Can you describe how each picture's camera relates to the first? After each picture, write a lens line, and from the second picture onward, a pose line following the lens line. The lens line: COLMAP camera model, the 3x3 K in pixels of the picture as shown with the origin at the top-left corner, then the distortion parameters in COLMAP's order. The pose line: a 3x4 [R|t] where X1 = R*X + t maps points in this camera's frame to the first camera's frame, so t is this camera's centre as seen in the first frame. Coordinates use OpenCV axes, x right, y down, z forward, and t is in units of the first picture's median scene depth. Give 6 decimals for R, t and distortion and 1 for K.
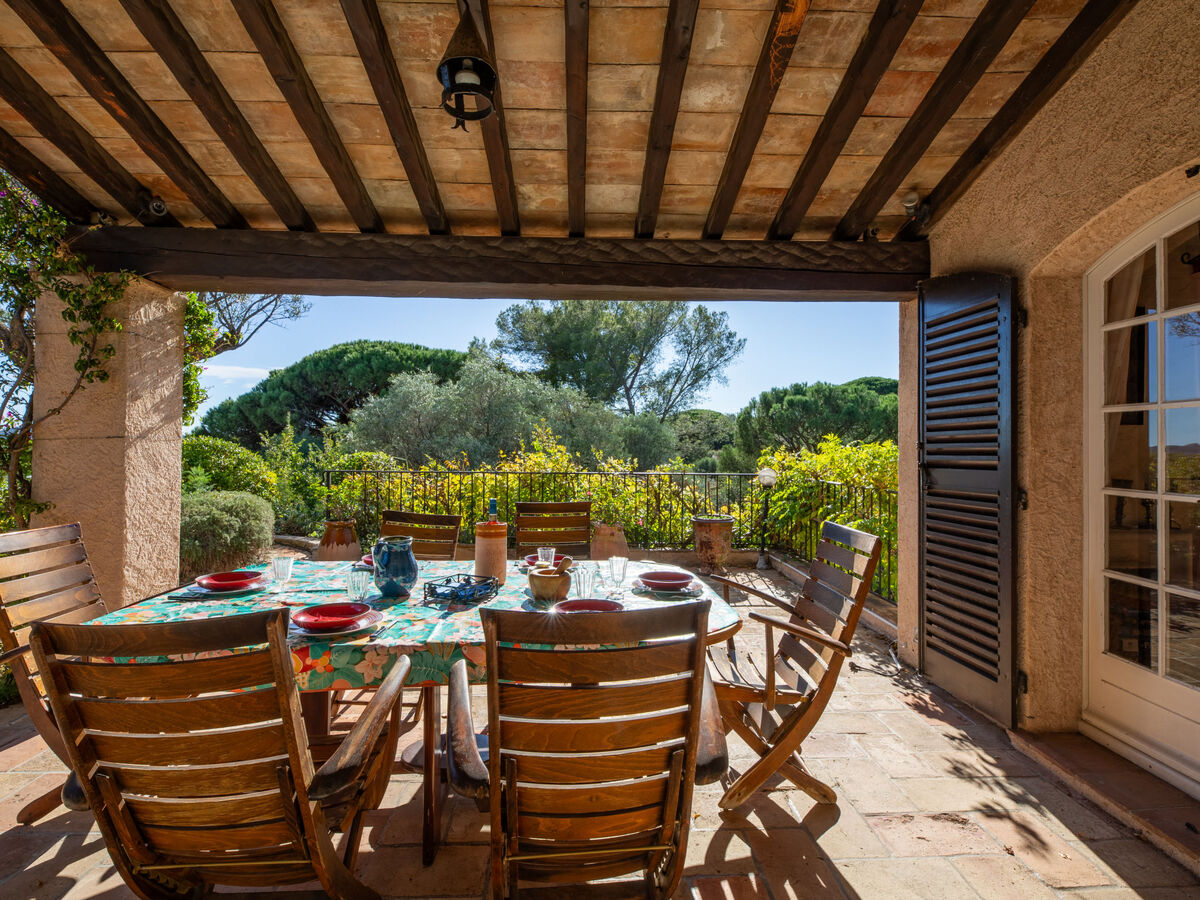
lens RADIAL K [[600.5, 0, 600.0], [0, 600.5, 450.0], [0, 0, 1]] dist [-0.000768, -0.000831]
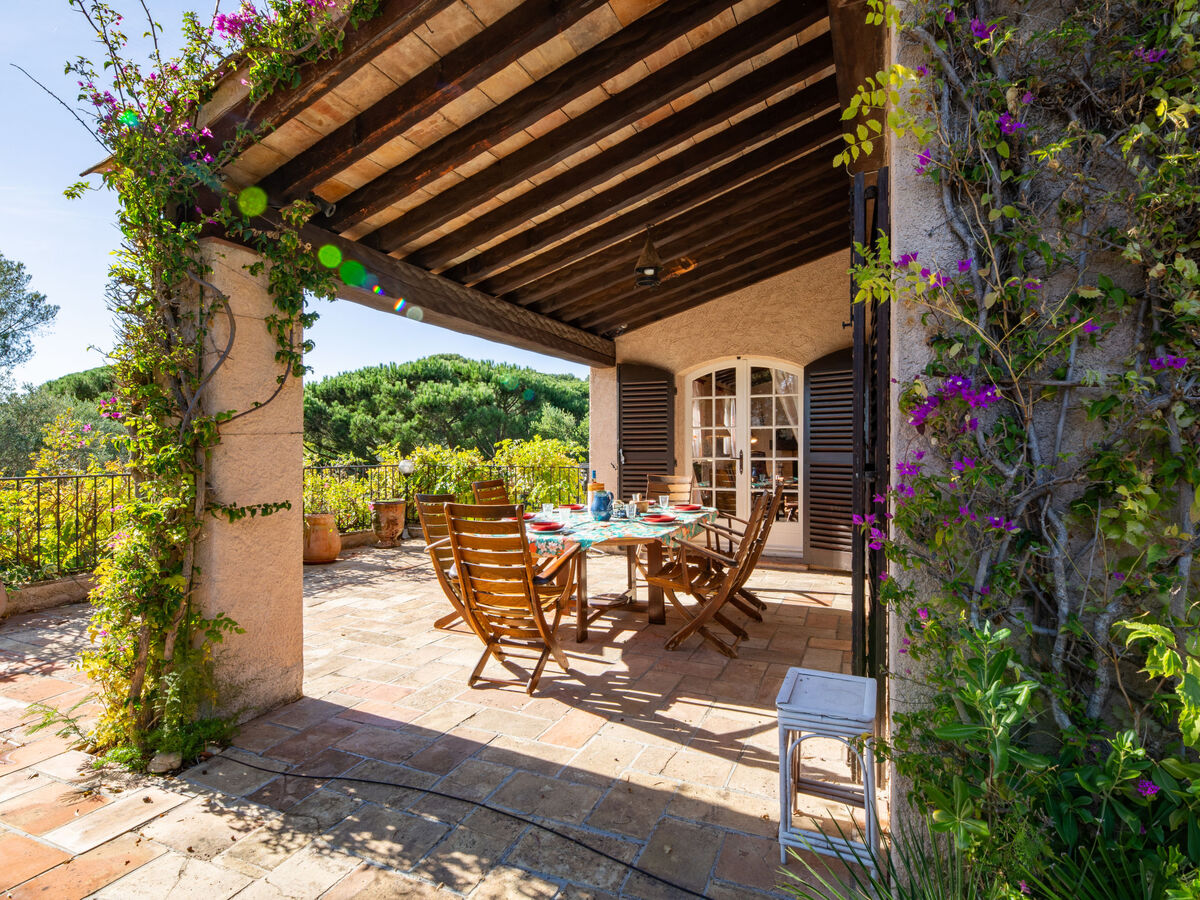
lens RADIAL K [[600.5, 0, 600.0], [0, 600.5, 450.0], [0, 0, 1]] dist [-0.000768, -0.000831]
pose [[0.501216, -0.010865, 0.865254, -1.508133], [0.007330, 0.999939, 0.008310, 0.003023], [-0.865291, 0.002177, 0.501265, 0.013383]]
